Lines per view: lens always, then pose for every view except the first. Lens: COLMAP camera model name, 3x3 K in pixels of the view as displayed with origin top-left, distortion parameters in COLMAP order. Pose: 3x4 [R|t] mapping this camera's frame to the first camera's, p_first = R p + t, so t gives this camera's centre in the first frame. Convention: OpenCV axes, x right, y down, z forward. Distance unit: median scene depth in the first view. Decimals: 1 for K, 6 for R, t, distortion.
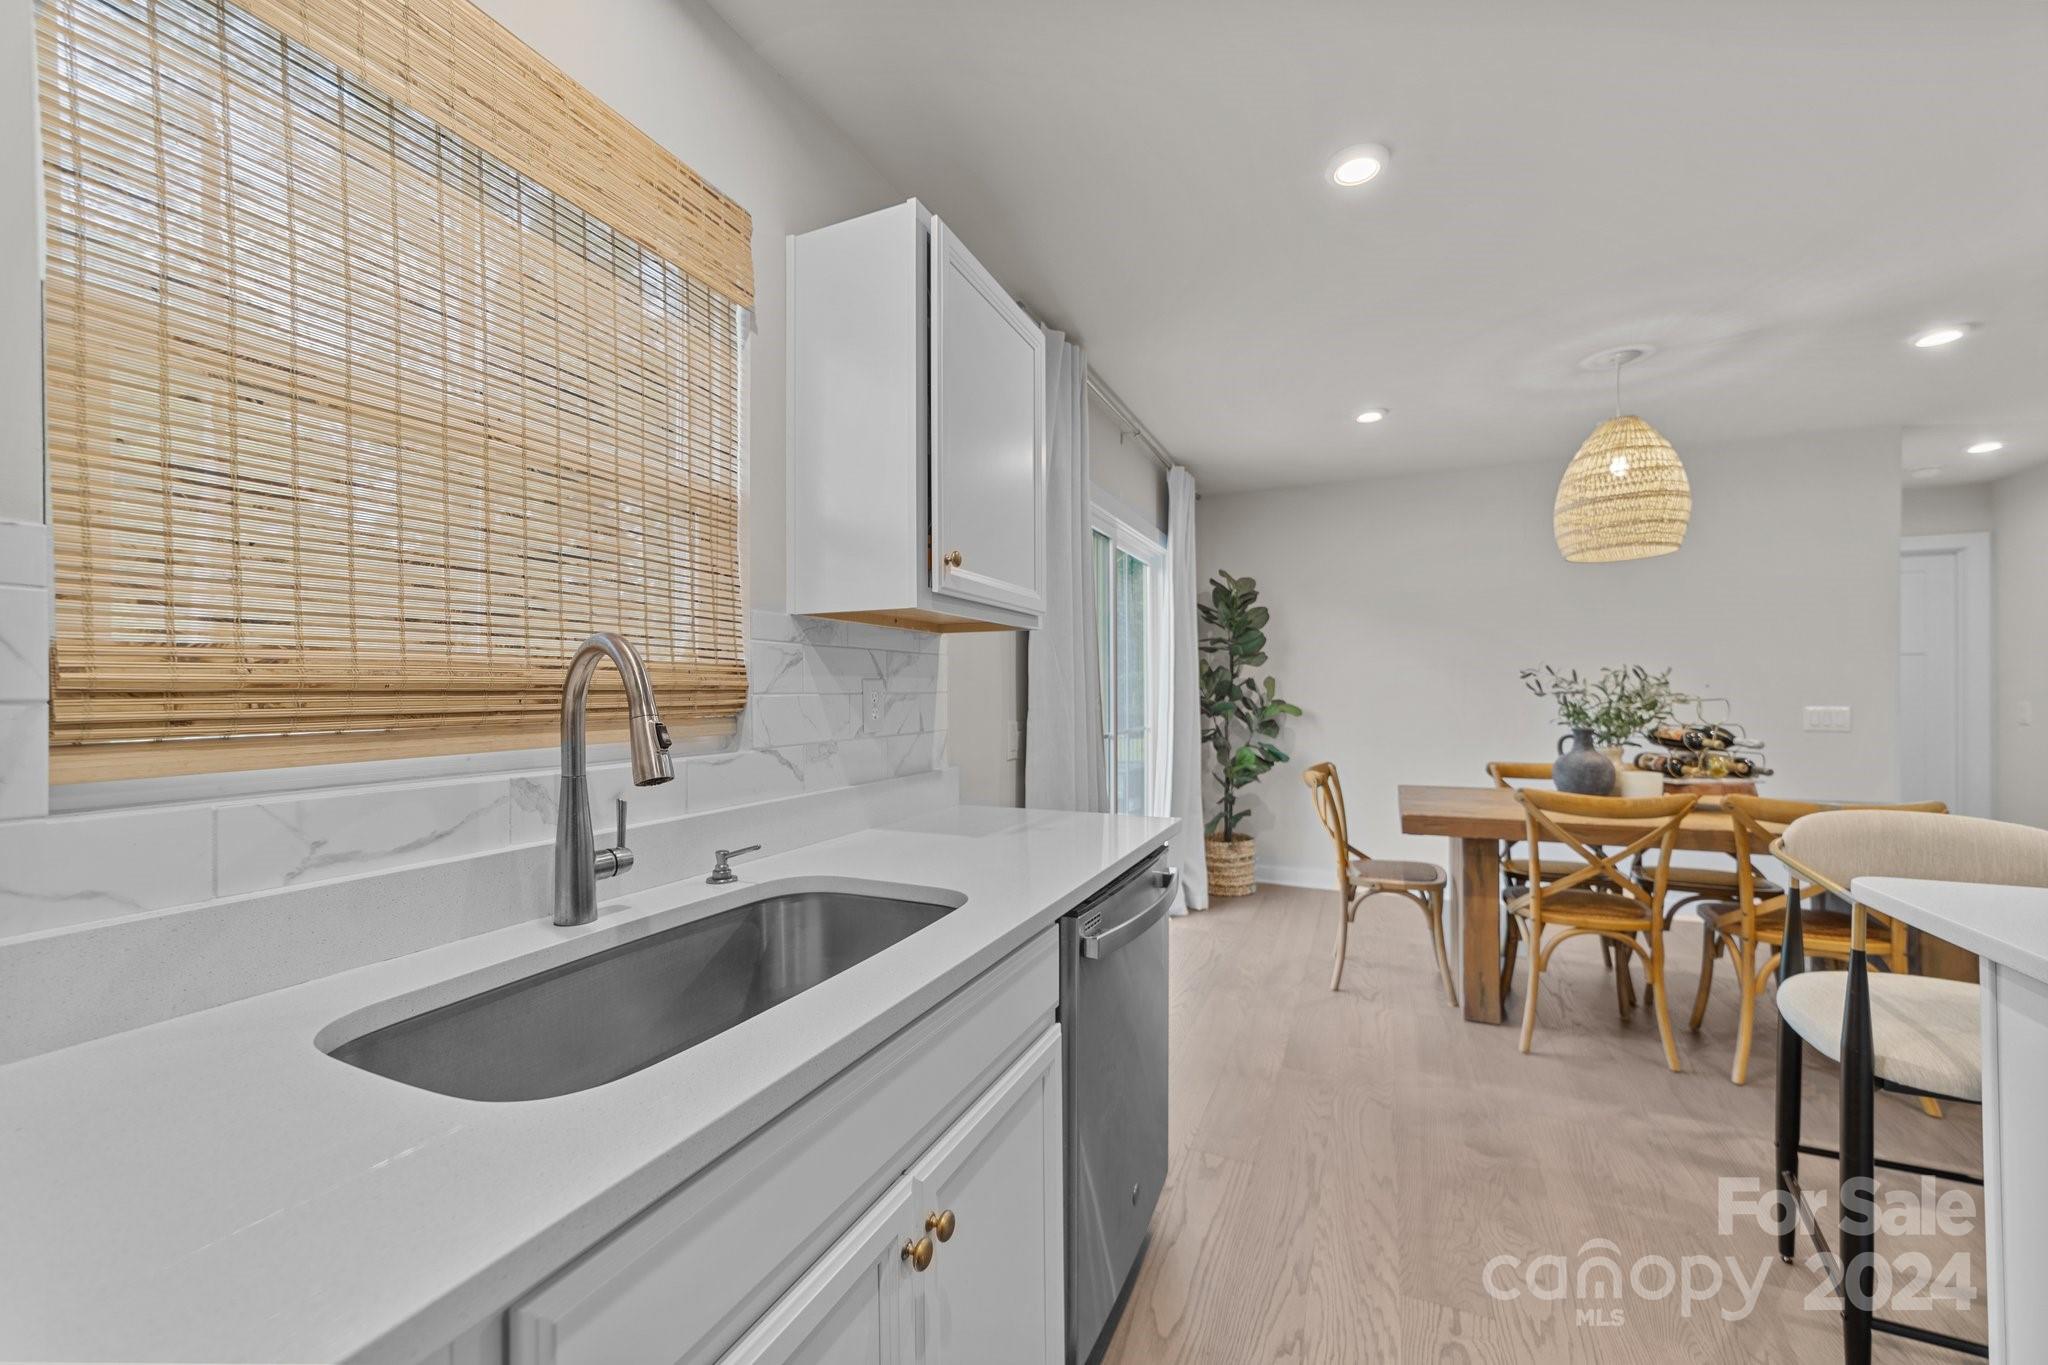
lens RADIAL K [[791.1, 0, 1021.2], [0, 791.1, 691.1], [0, 0, 1]] dist [-0.018399, 0.008667]
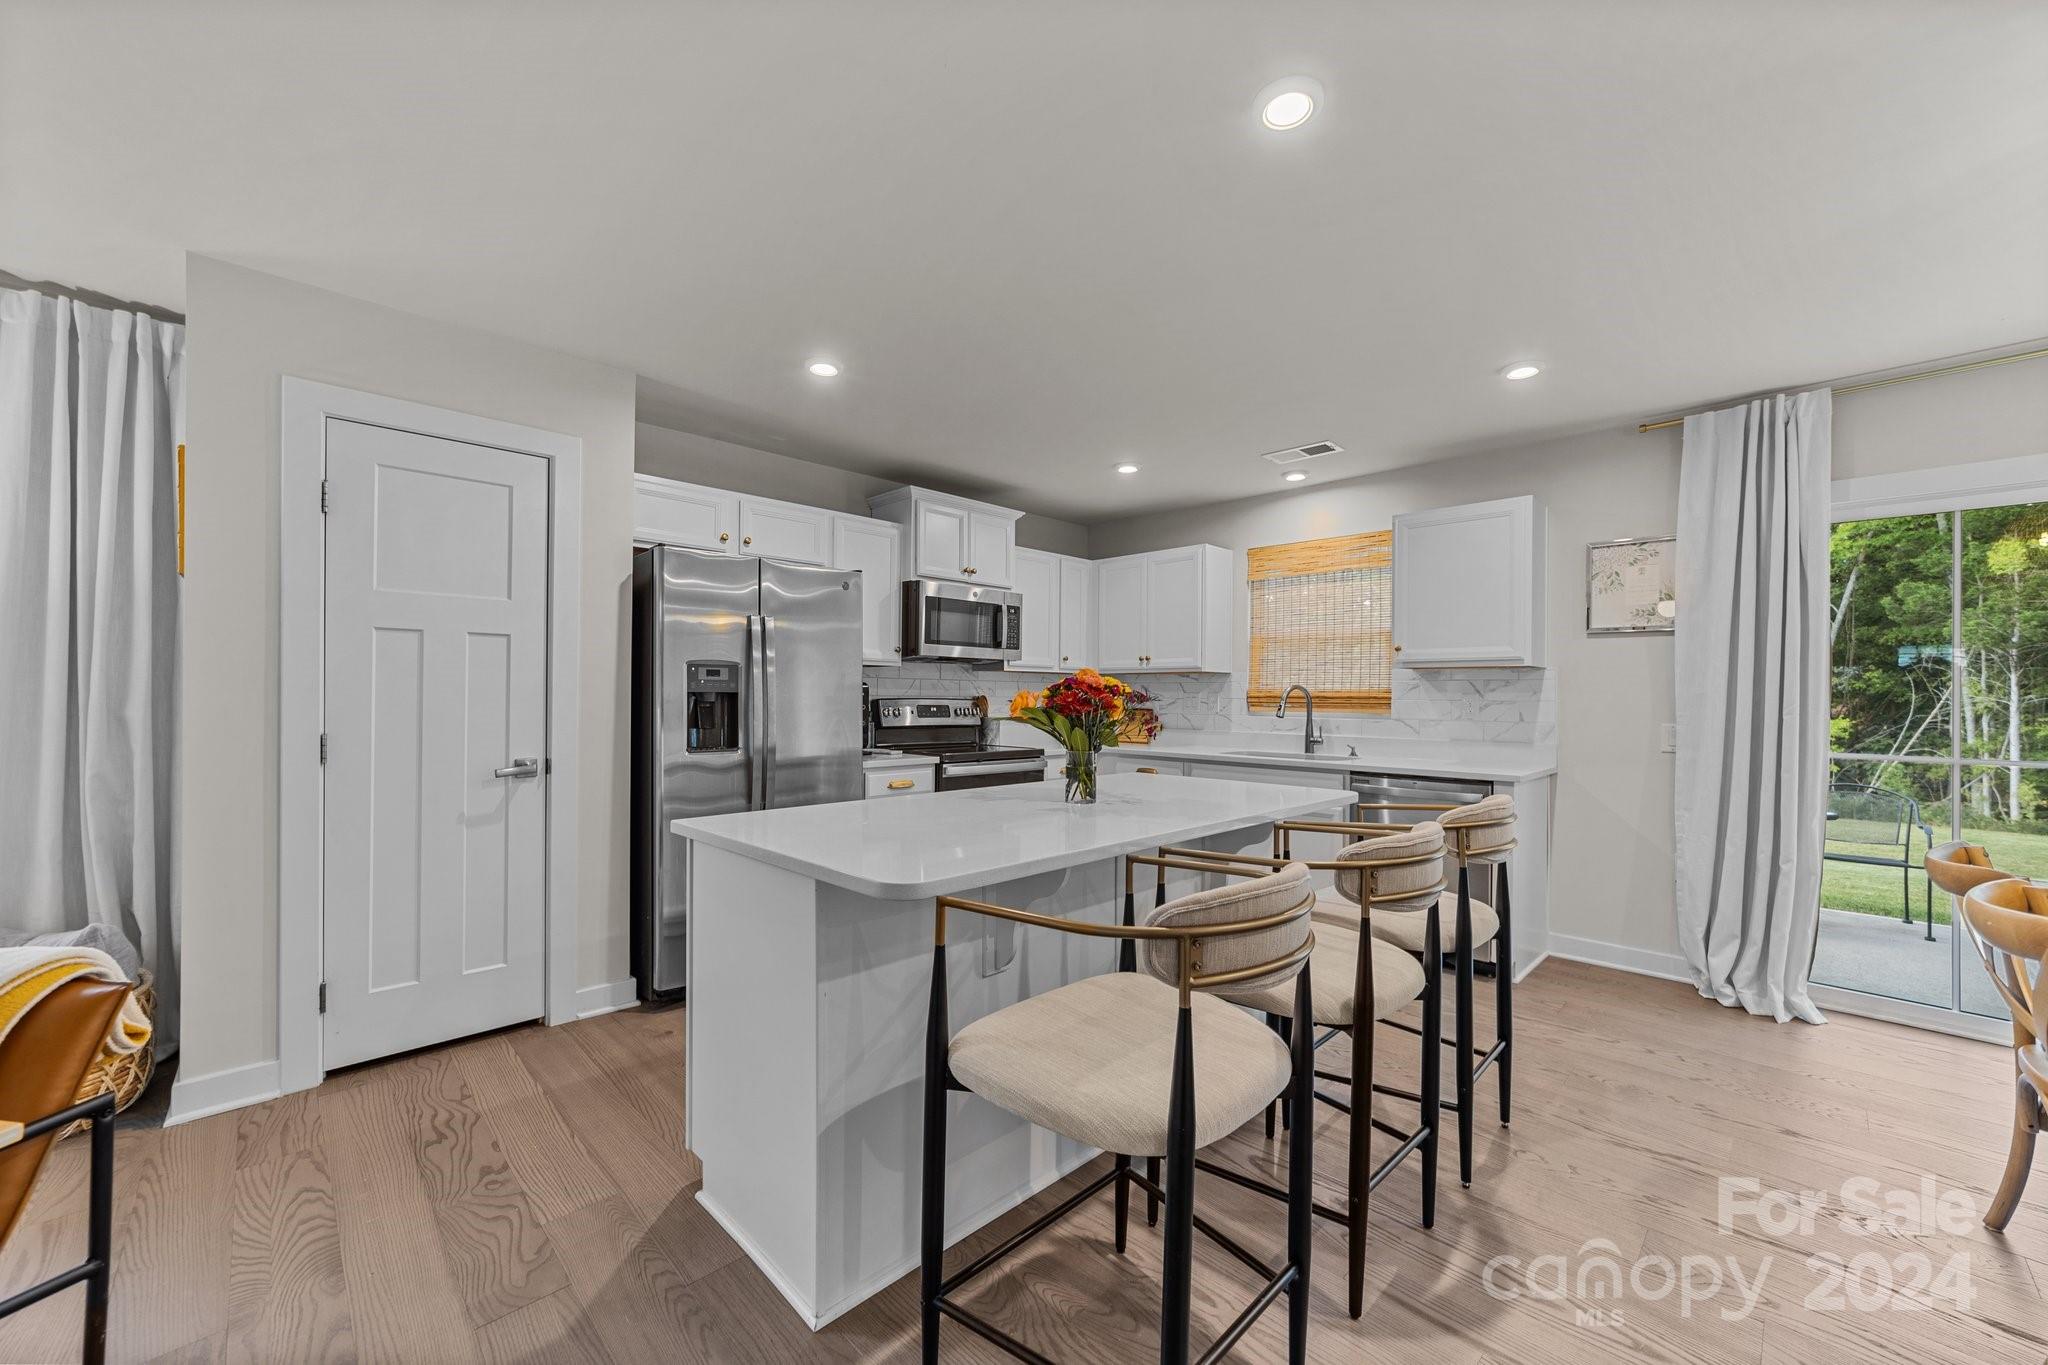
lens RADIAL K [[791.1, 0, 1023.3], [0, 791.1, 693.9], [0, 0, 1]] dist [-0.018399, 0.008667]
pose [[-0.357138, -0.002127, -0.934049, 1.237789], [-0.007931, 0.999968, 0.000756, -0.003887], [0.934018, 0.007678, -0.357144, 0.344042]]
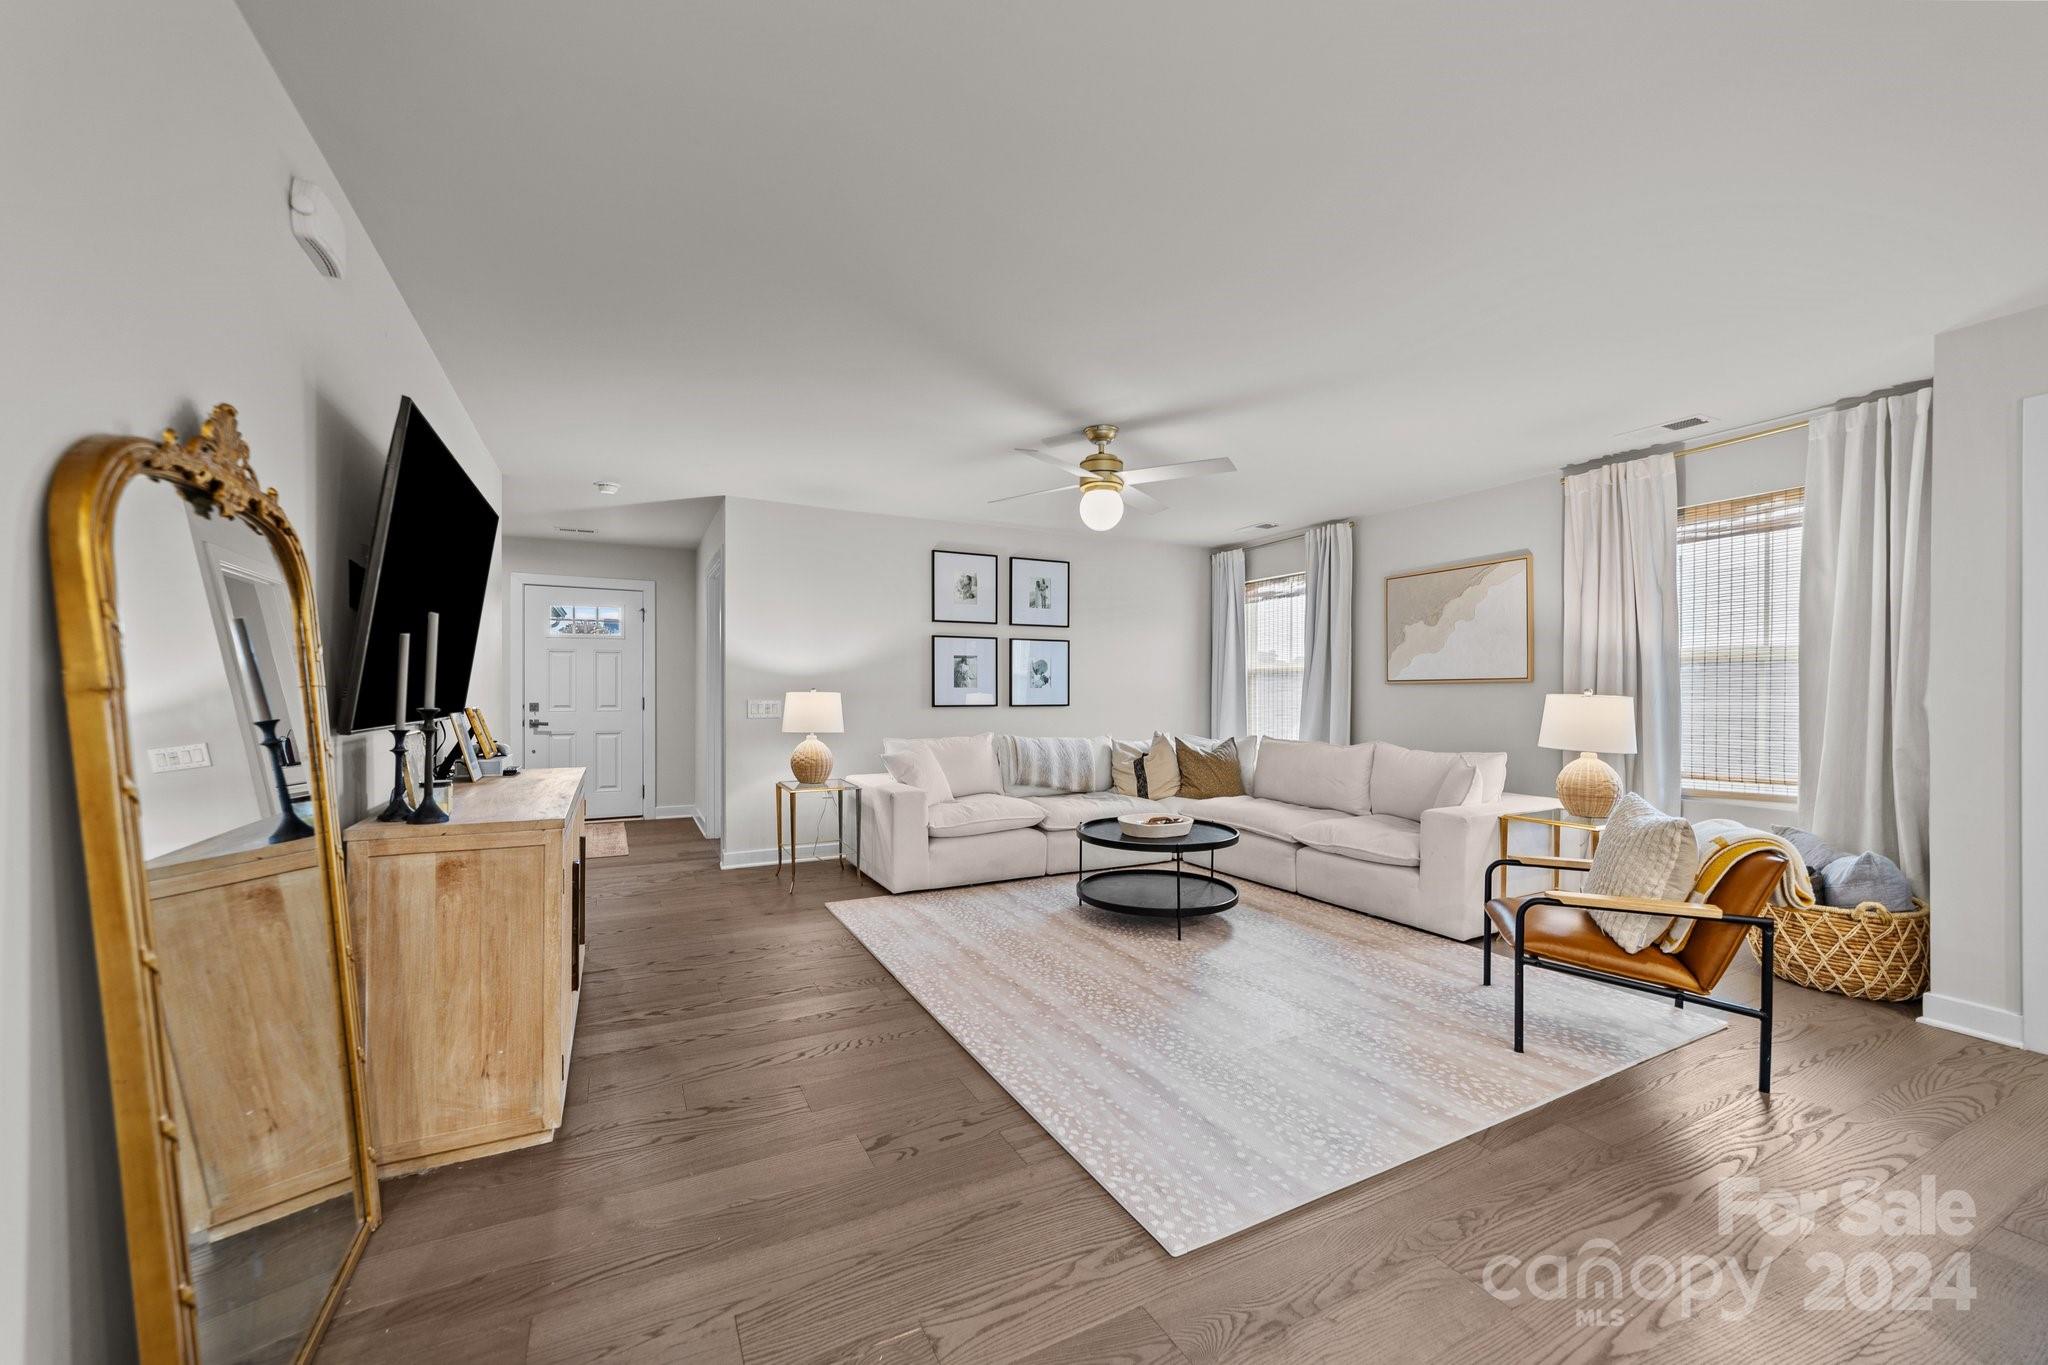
lens RADIAL K [[791.1, 0, 1024.4], [0, 791.1, 698.3], [0, 0, 1]] dist [-0.018399, 0.008667]
pose [[-0.787351, -0.007160, 0.616463, 1.120481], [-0.000690, 0.999942, 0.010734, 0.006446], [-0.616504, 0.008026, -0.787311, 0.700831]]
